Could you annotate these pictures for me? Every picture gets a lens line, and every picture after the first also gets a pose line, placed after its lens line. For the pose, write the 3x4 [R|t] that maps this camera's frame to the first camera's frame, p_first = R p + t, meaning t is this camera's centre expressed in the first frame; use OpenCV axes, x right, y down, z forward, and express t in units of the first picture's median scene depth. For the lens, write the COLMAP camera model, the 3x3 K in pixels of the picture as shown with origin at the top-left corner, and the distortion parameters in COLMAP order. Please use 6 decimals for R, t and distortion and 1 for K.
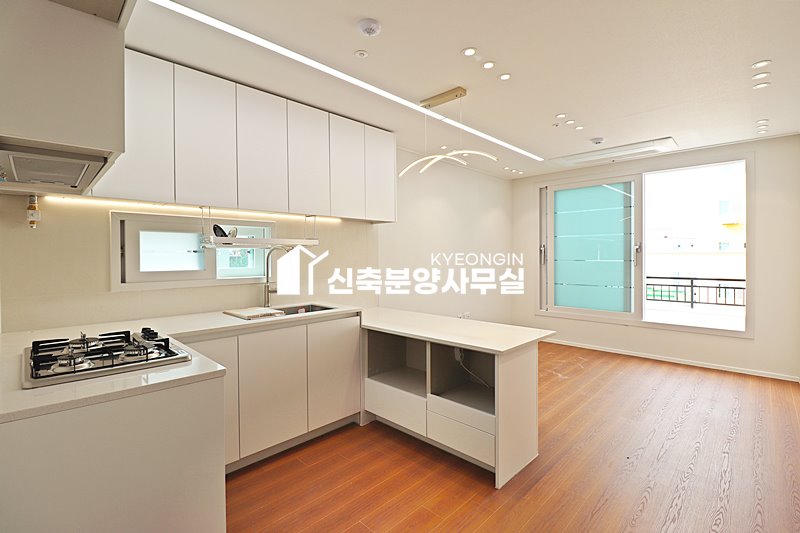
lens RADIAL K [[369.3, 0, 401.0], [0, 369.3, 261.8], [0, 0, 1]] dist [0.001320, -0.015041]
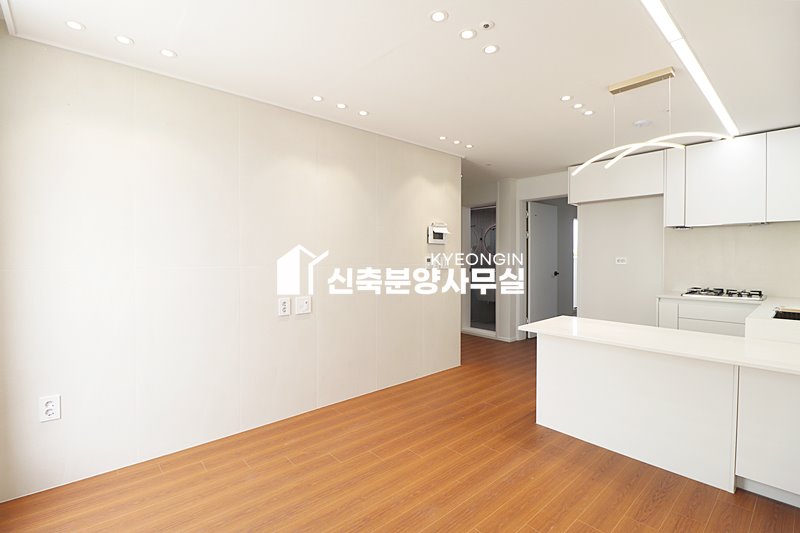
lens RADIAL K [[368.2, 0, 398.5], [0, 368.2, 262.4], [0, 0, 1]] dist [-0.001597, -0.011654]
pose [[-0.996740, 0.006844, 0.080396, 0.525614], [0.008998, 0.999609, 0.026460, -0.025416], [-0.080184, 0.027097, -0.996412, 1.616147]]
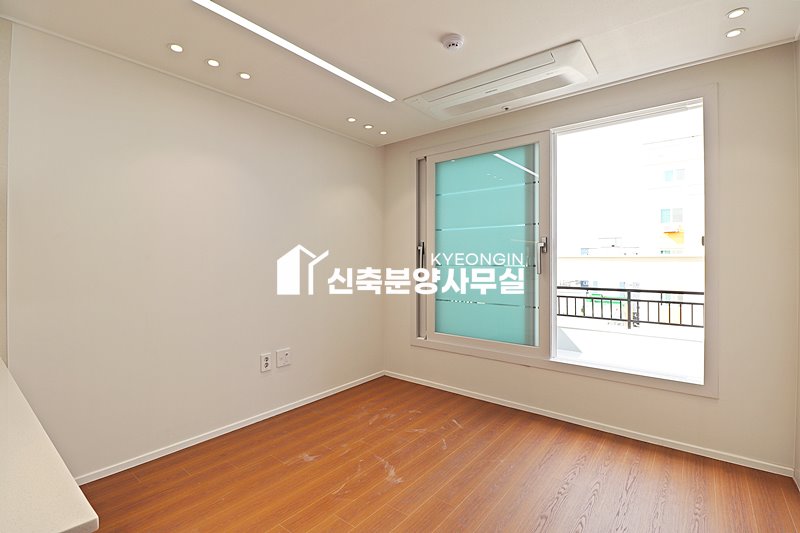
lens RADIAL K [[369.3, 0, 401.0], [0, 369.3, 261.8], [0, 0, 1]] dist [0.001320, -0.015041]
pose [[0.994909, 0.008014, 0.100455, 0.472334], [-0.006377, 0.999842, -0.016607, 0.002915], [-0.100573, 0.015882, 0.994803, 0.549278]]
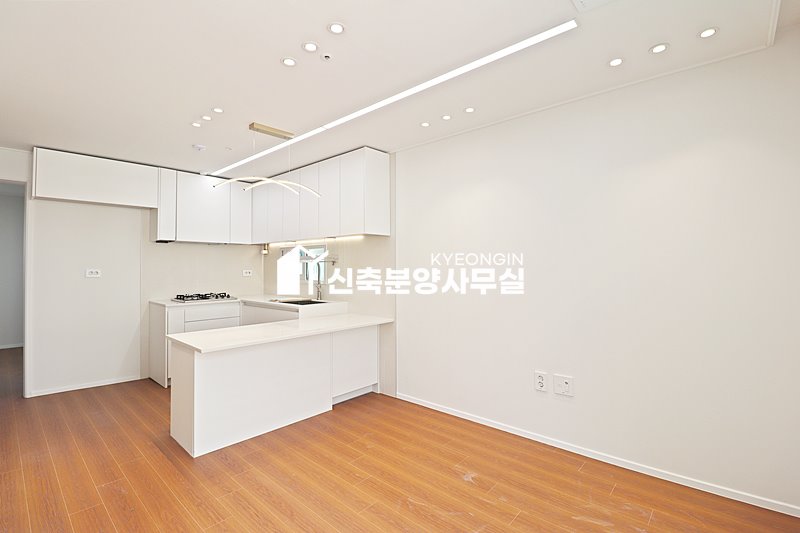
lens RADIAL K [[370.1, 0, 400.8], [0, 370.1, 260.8], [0, 0, 1]] dist [-0.003880, -0.012352]
pose [[0.039891, -0.008608, -0.999167, 1.062520], [-0.009545, 0.999914, -0.008996, -0.027210], [0.999158, 0.009896, 0.039805, 1.129189]]
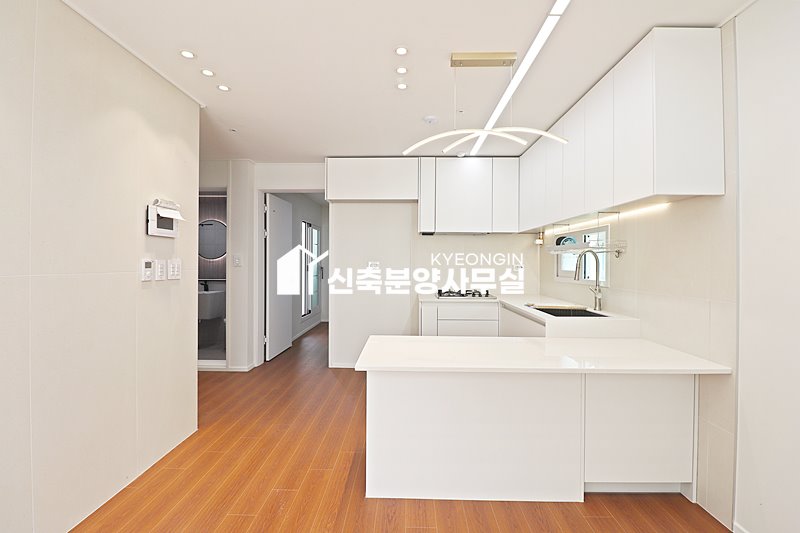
lens RADIAL K [[369.3, 0, 401.0], [0, 369.3, 261.8], [0, 0, 1]] dist [0.001320, -0.015041]
pose [[-0.733123, 0.003012, -0.680090, 0.644998], [-0.007546, 0.999893, 0.012563, -0.017197], [0.680055, 0.014342, -0.733021, 1.214720]]
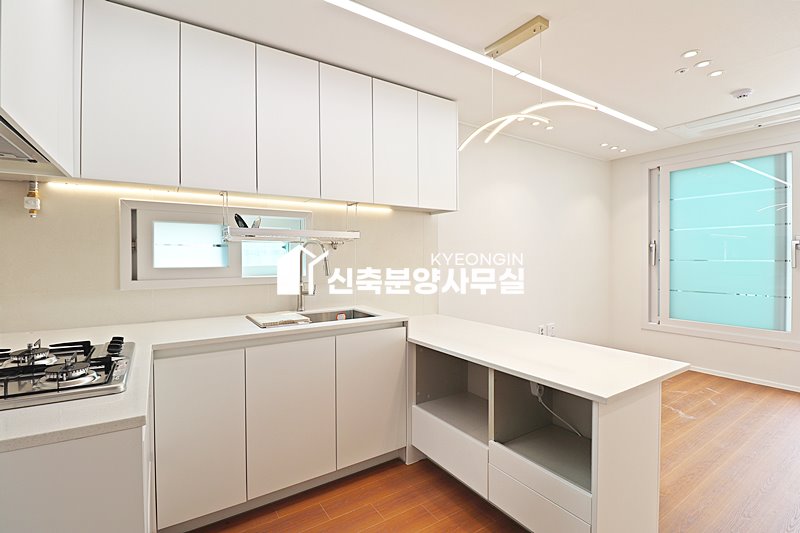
lens RADIAL K [[370.1, 0, 400.8], [0, 370.1, 260.8], [0, 0, 1]] dist [-0.003880, -0.012352]
pose [[0.976919, 0.005202, -0.213547, 0.040599], [-0.006363, 0.999968, -0.004751, 0.007510], [0.213516, 0.006000, 0.976921, 0.189890]]
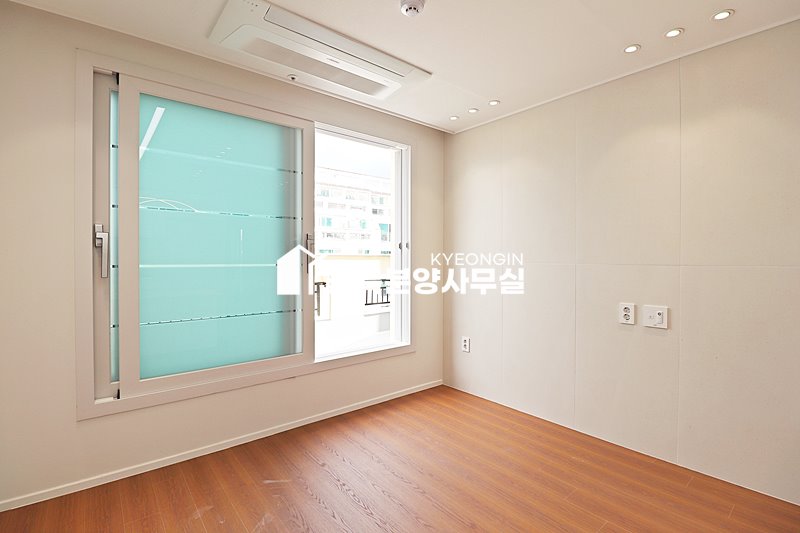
lens RADIAL K [[370.1, 0, 400.8], [0, 370.1, 260.8], [0, 0, 1]] dist [-0.003880, -0.012352]
pose [[0.104657, 0.000324, 0.994508, 0.081321], [0.014246, 0.999897, -0.001825, -0.008459], [-0.994406, 0.014359, 0.104641, 1.124029]]
